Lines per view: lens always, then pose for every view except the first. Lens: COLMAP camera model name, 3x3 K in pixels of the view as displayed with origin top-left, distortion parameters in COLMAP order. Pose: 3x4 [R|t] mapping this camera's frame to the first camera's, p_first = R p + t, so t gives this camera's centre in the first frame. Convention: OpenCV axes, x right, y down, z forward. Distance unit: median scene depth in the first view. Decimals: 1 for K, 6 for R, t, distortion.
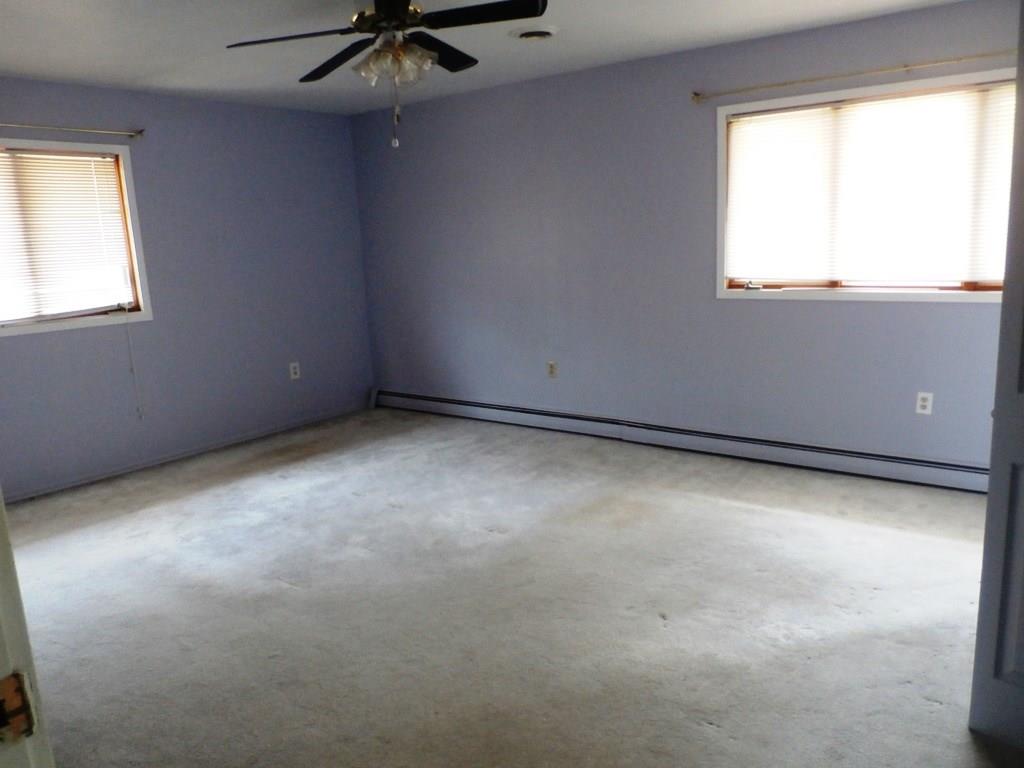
lens RADIAL K [[769.4, 0, 514.3], [0, 769.4, 389.1], [0, 0, 1]] dist [0.005231, 0.002286]
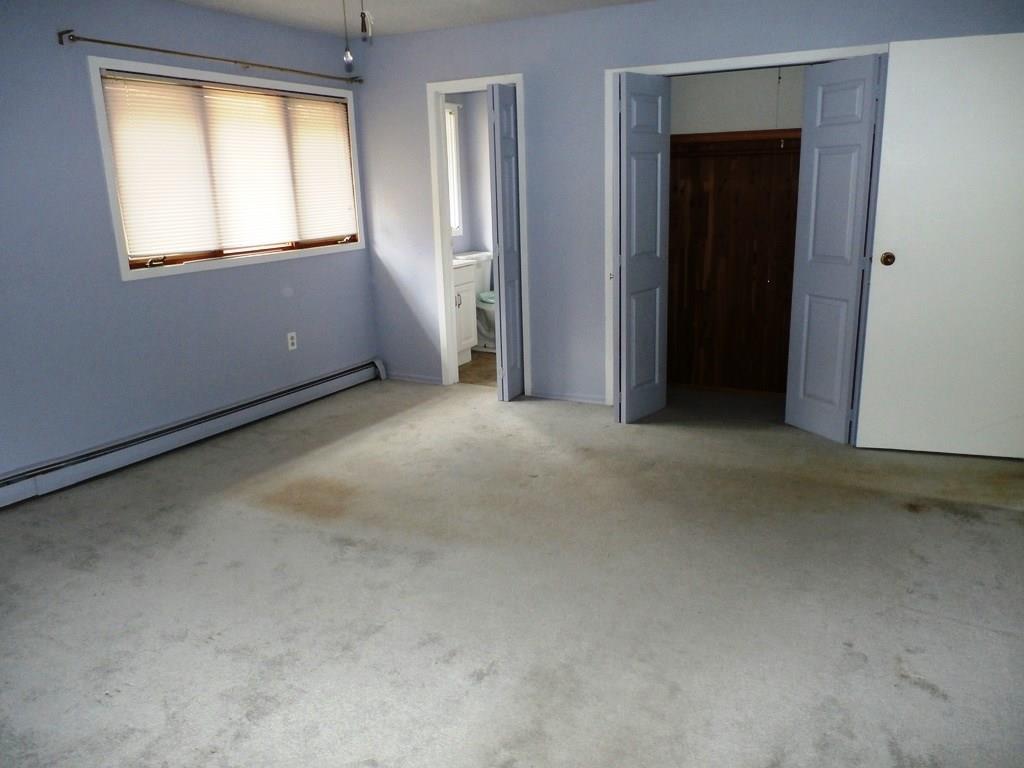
lens RADIAL K [[769.4, 0, 514.3], [0, 769.4, 389.1], [0, 0, 1]] dist [0.005231, 0.002286]
pose [[-0.111787, -0.211654, 0.970931, -0.696450], [0.240519, 0.942241, 0.233092, -0.106170], [-0.964186, 0.259584, -0.054423, 0.690551]]
